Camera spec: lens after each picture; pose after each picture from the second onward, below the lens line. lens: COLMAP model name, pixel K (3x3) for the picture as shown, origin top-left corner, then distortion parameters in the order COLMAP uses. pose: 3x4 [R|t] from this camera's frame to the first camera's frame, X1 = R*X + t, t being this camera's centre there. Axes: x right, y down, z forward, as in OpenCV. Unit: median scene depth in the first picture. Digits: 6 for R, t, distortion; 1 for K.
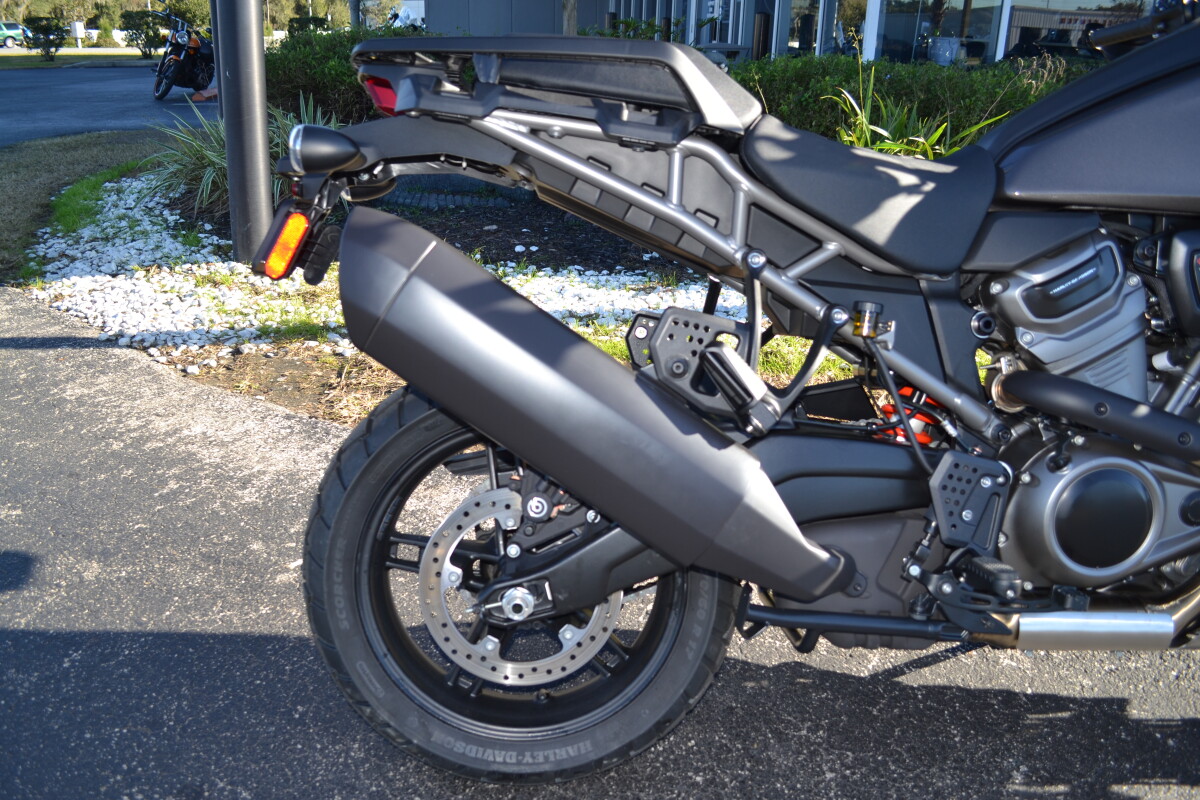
lens RADIAL K [[966.3, 0, 600.0], [0, 966.3, 400.0], [0, 0, 1]] dist [-0.088723, 0.012626]
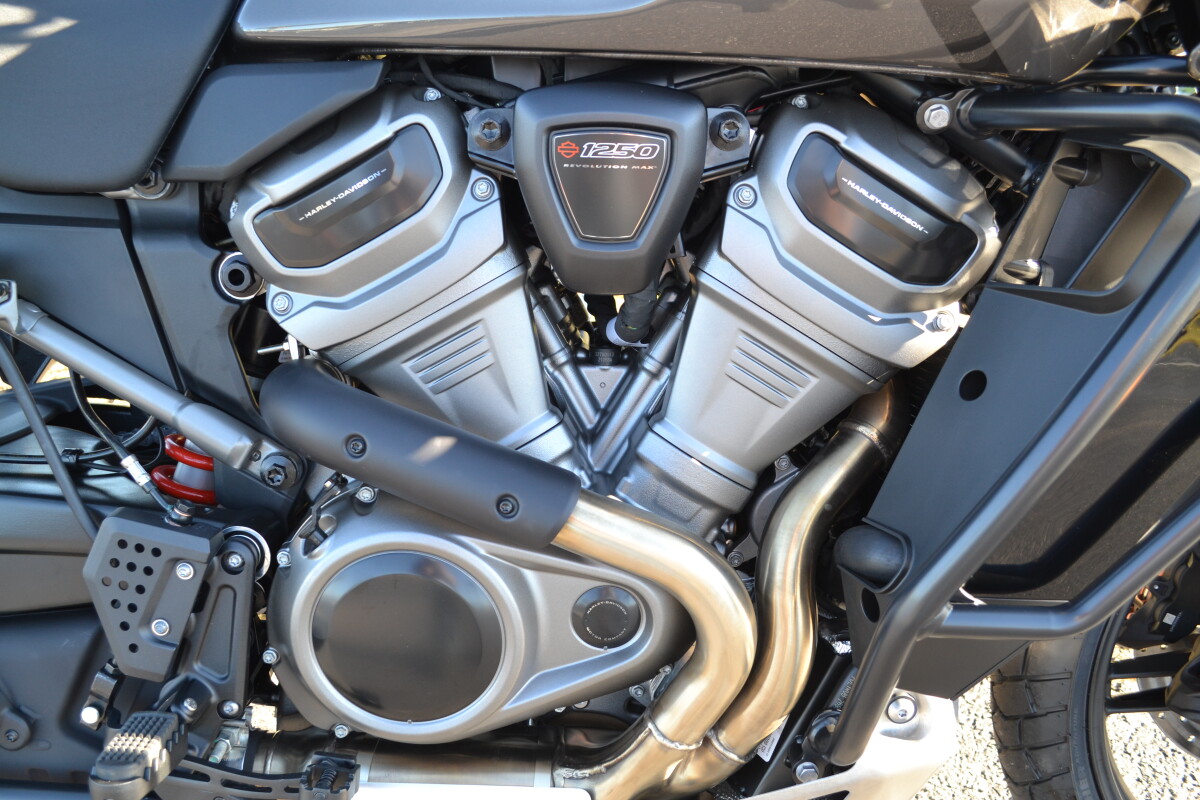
lens RADIAL K [[969.8, 0, 600.0], [0, 969.8, 400.0], [0, 0, 1]] dist [-0.075552, 0.000828]
pose [[0.999096, -0.009600, -0.041417, 0.646999], [0.014182, 0.993630, 0.111796, -0.069123], [0.040080, -0.112282, 0.992868, 0.452943]]
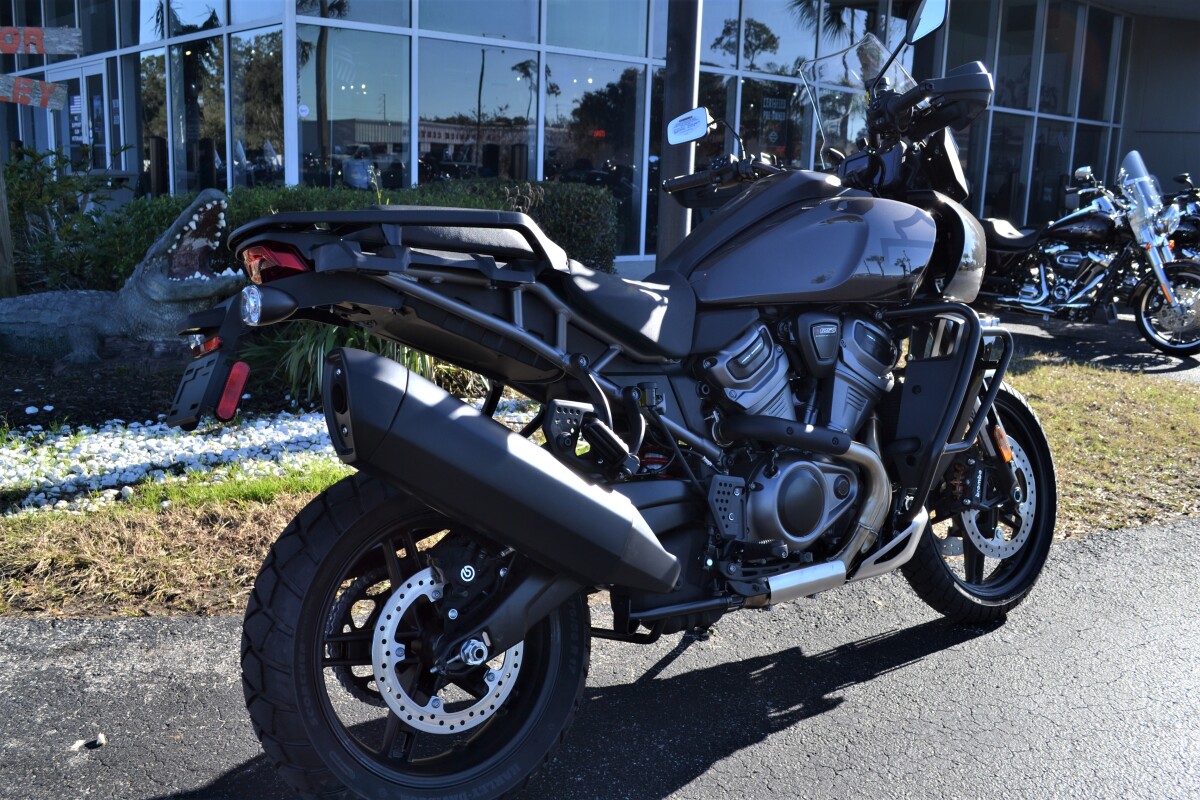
lens RADIAL K [[1089.1, 0, 600.0], [0, 1089.1, 400.0], [0, 0, 1]] dist [-0.061200, -0.015549]
pose [[0.812689, -0.119050, 0.570407, -0.685464], [0.196071, 0.977694, -0.075298, 0.030476], [-0.548720, 0.173034, 0.817903, -0.276244]]
